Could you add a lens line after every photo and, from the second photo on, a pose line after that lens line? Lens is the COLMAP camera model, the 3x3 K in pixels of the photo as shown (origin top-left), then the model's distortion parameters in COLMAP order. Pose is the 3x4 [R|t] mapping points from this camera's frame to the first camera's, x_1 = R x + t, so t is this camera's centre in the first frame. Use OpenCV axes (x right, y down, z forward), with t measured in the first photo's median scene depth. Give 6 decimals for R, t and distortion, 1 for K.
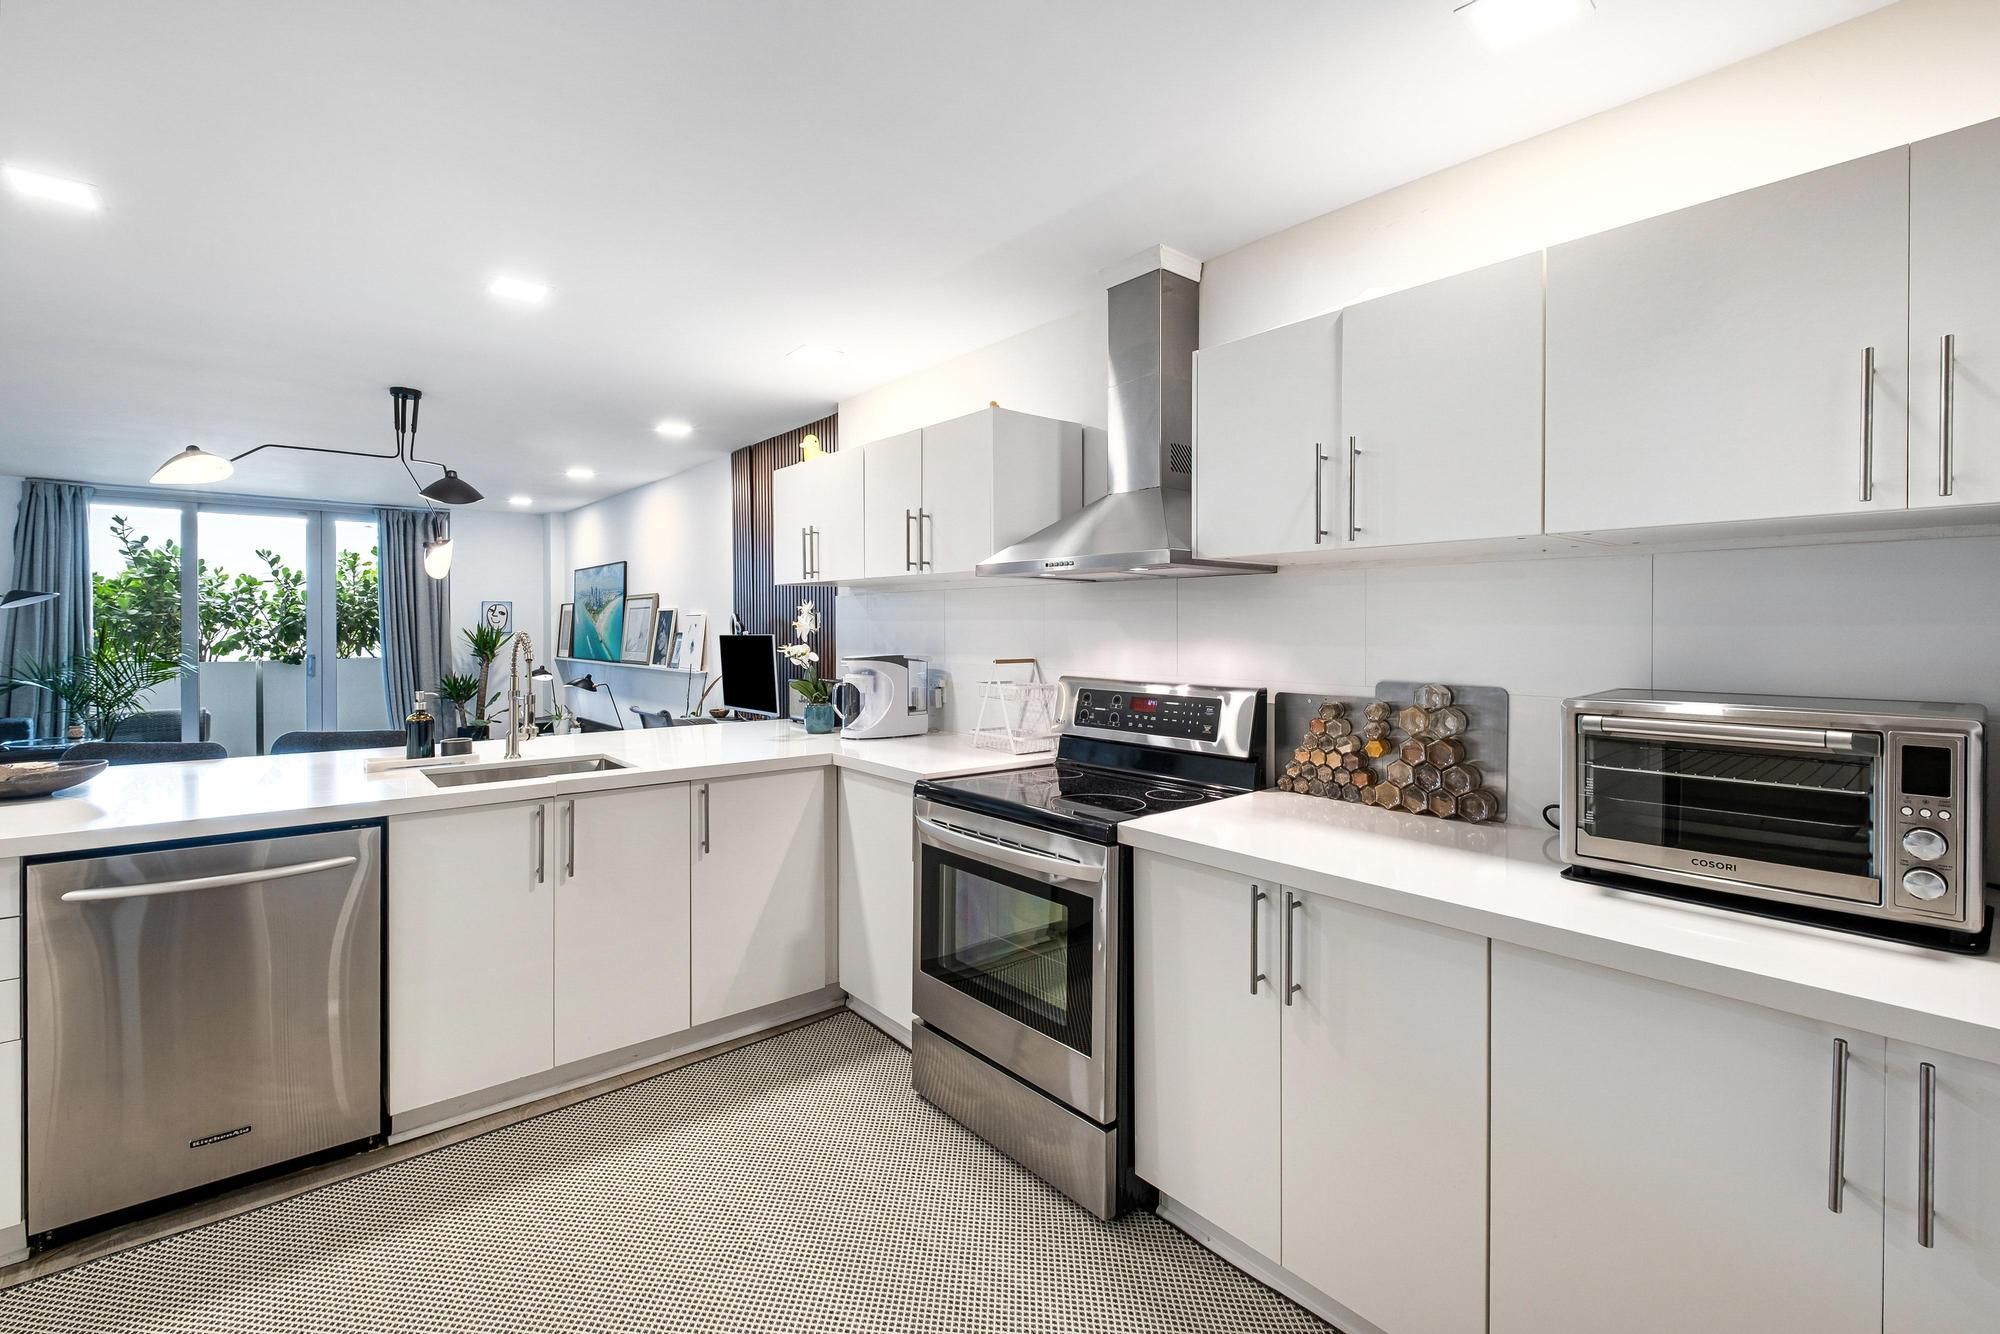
lens RADIAL K [[887.4, 0, 995.3], [0, 887.4, 636.6], [0, 0, 1]] dist [0.000903, -0.000546]
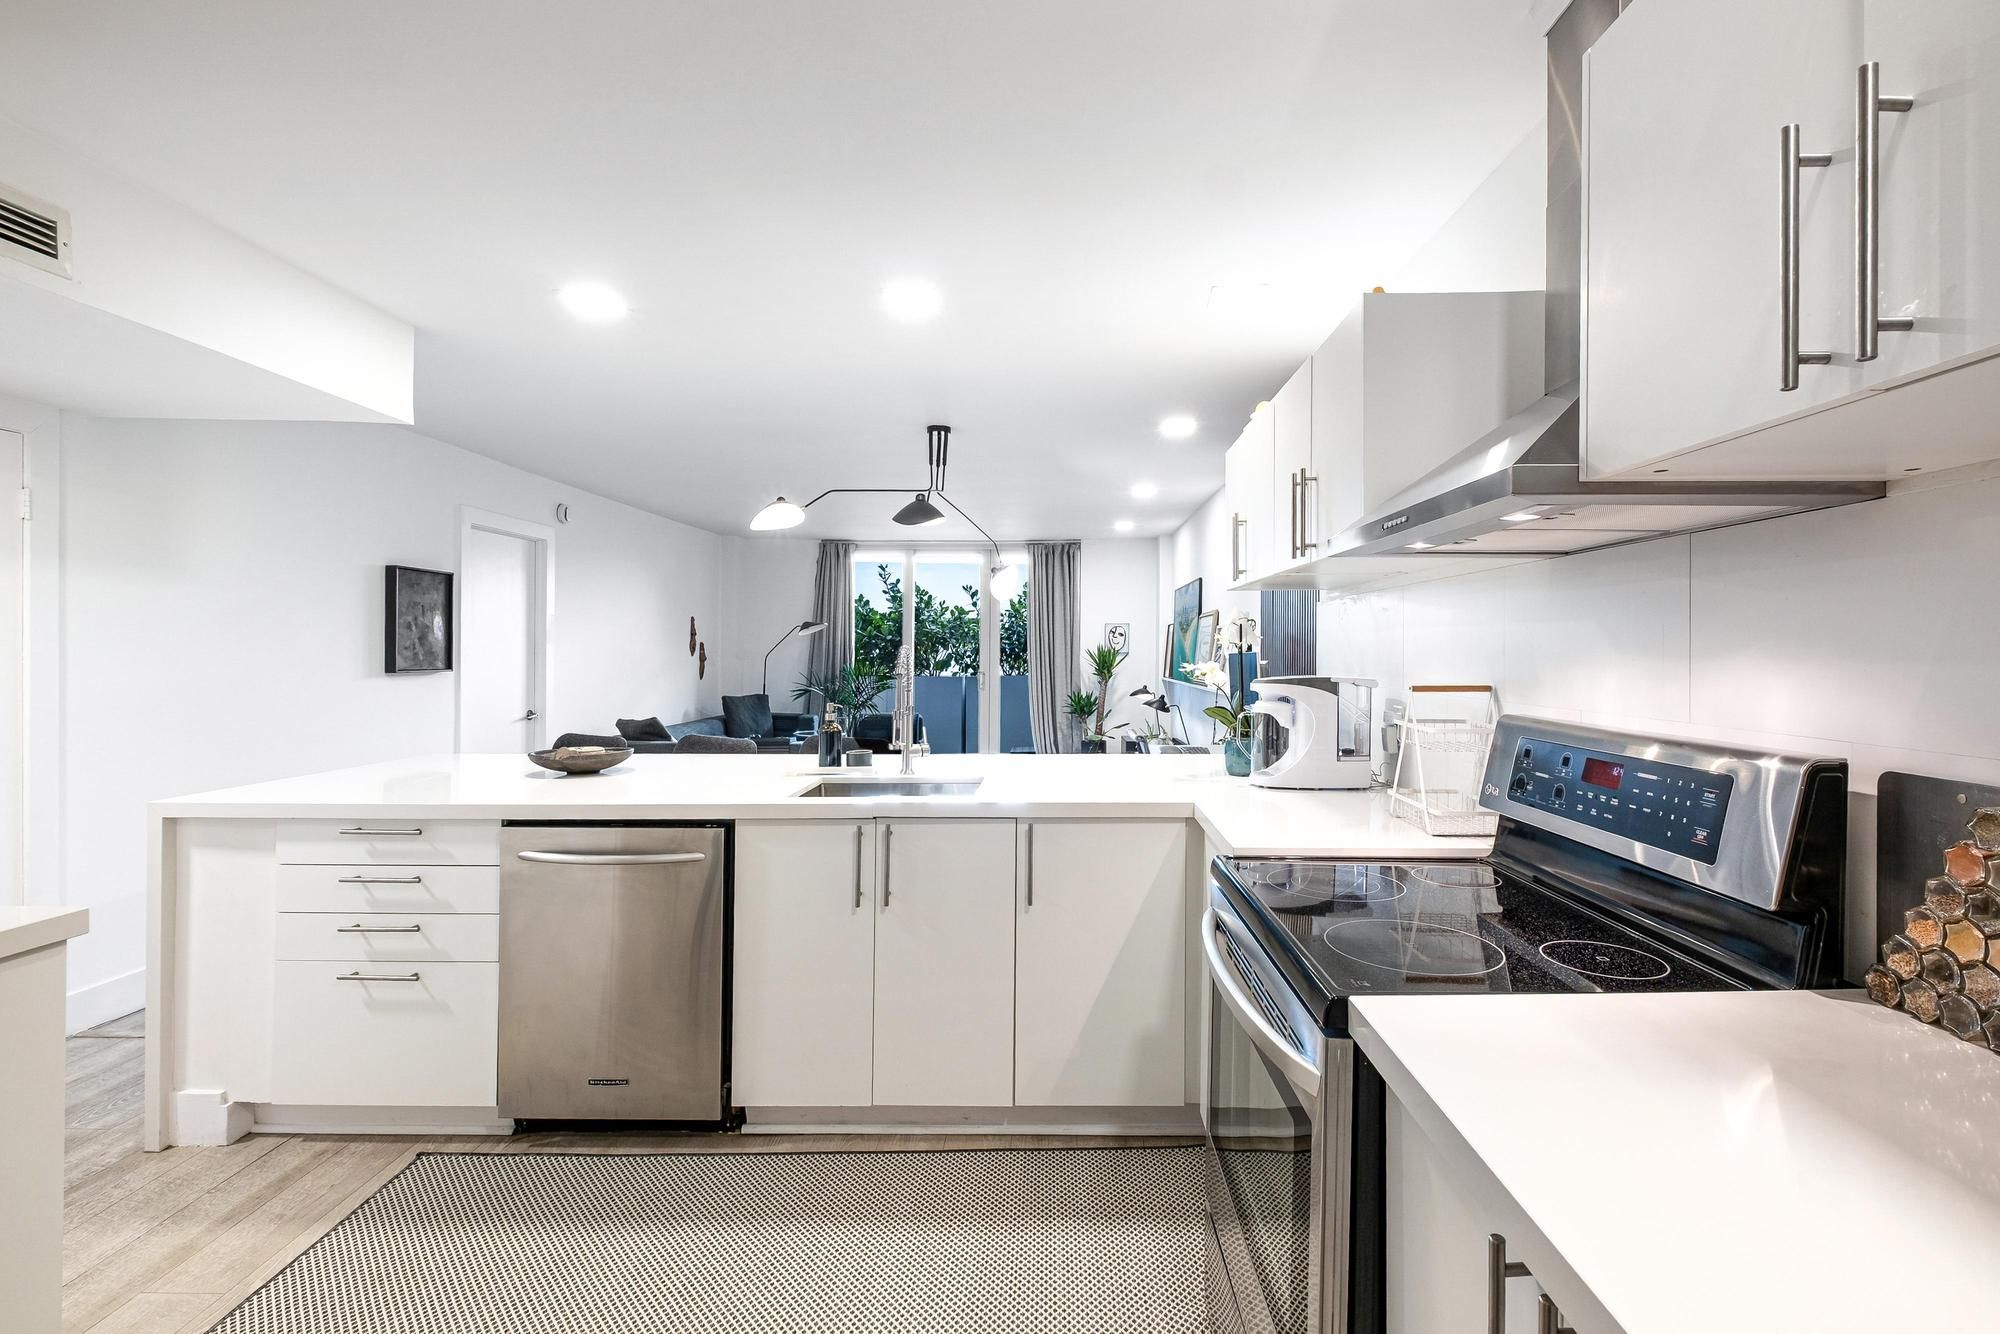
lens RADIAL K [[925.6, 0, 1046.1], [0, 925.6, 656.3], [0, 0, 1]] dist [0.002180, -0.000494]
pose [[0.766957, 0.002415, -0.641693, 0.246424], [-0.005191, 0.999984, -0.002441, 0.007916], [0.641677, 0.005203, 0.766957, 0.323396]]
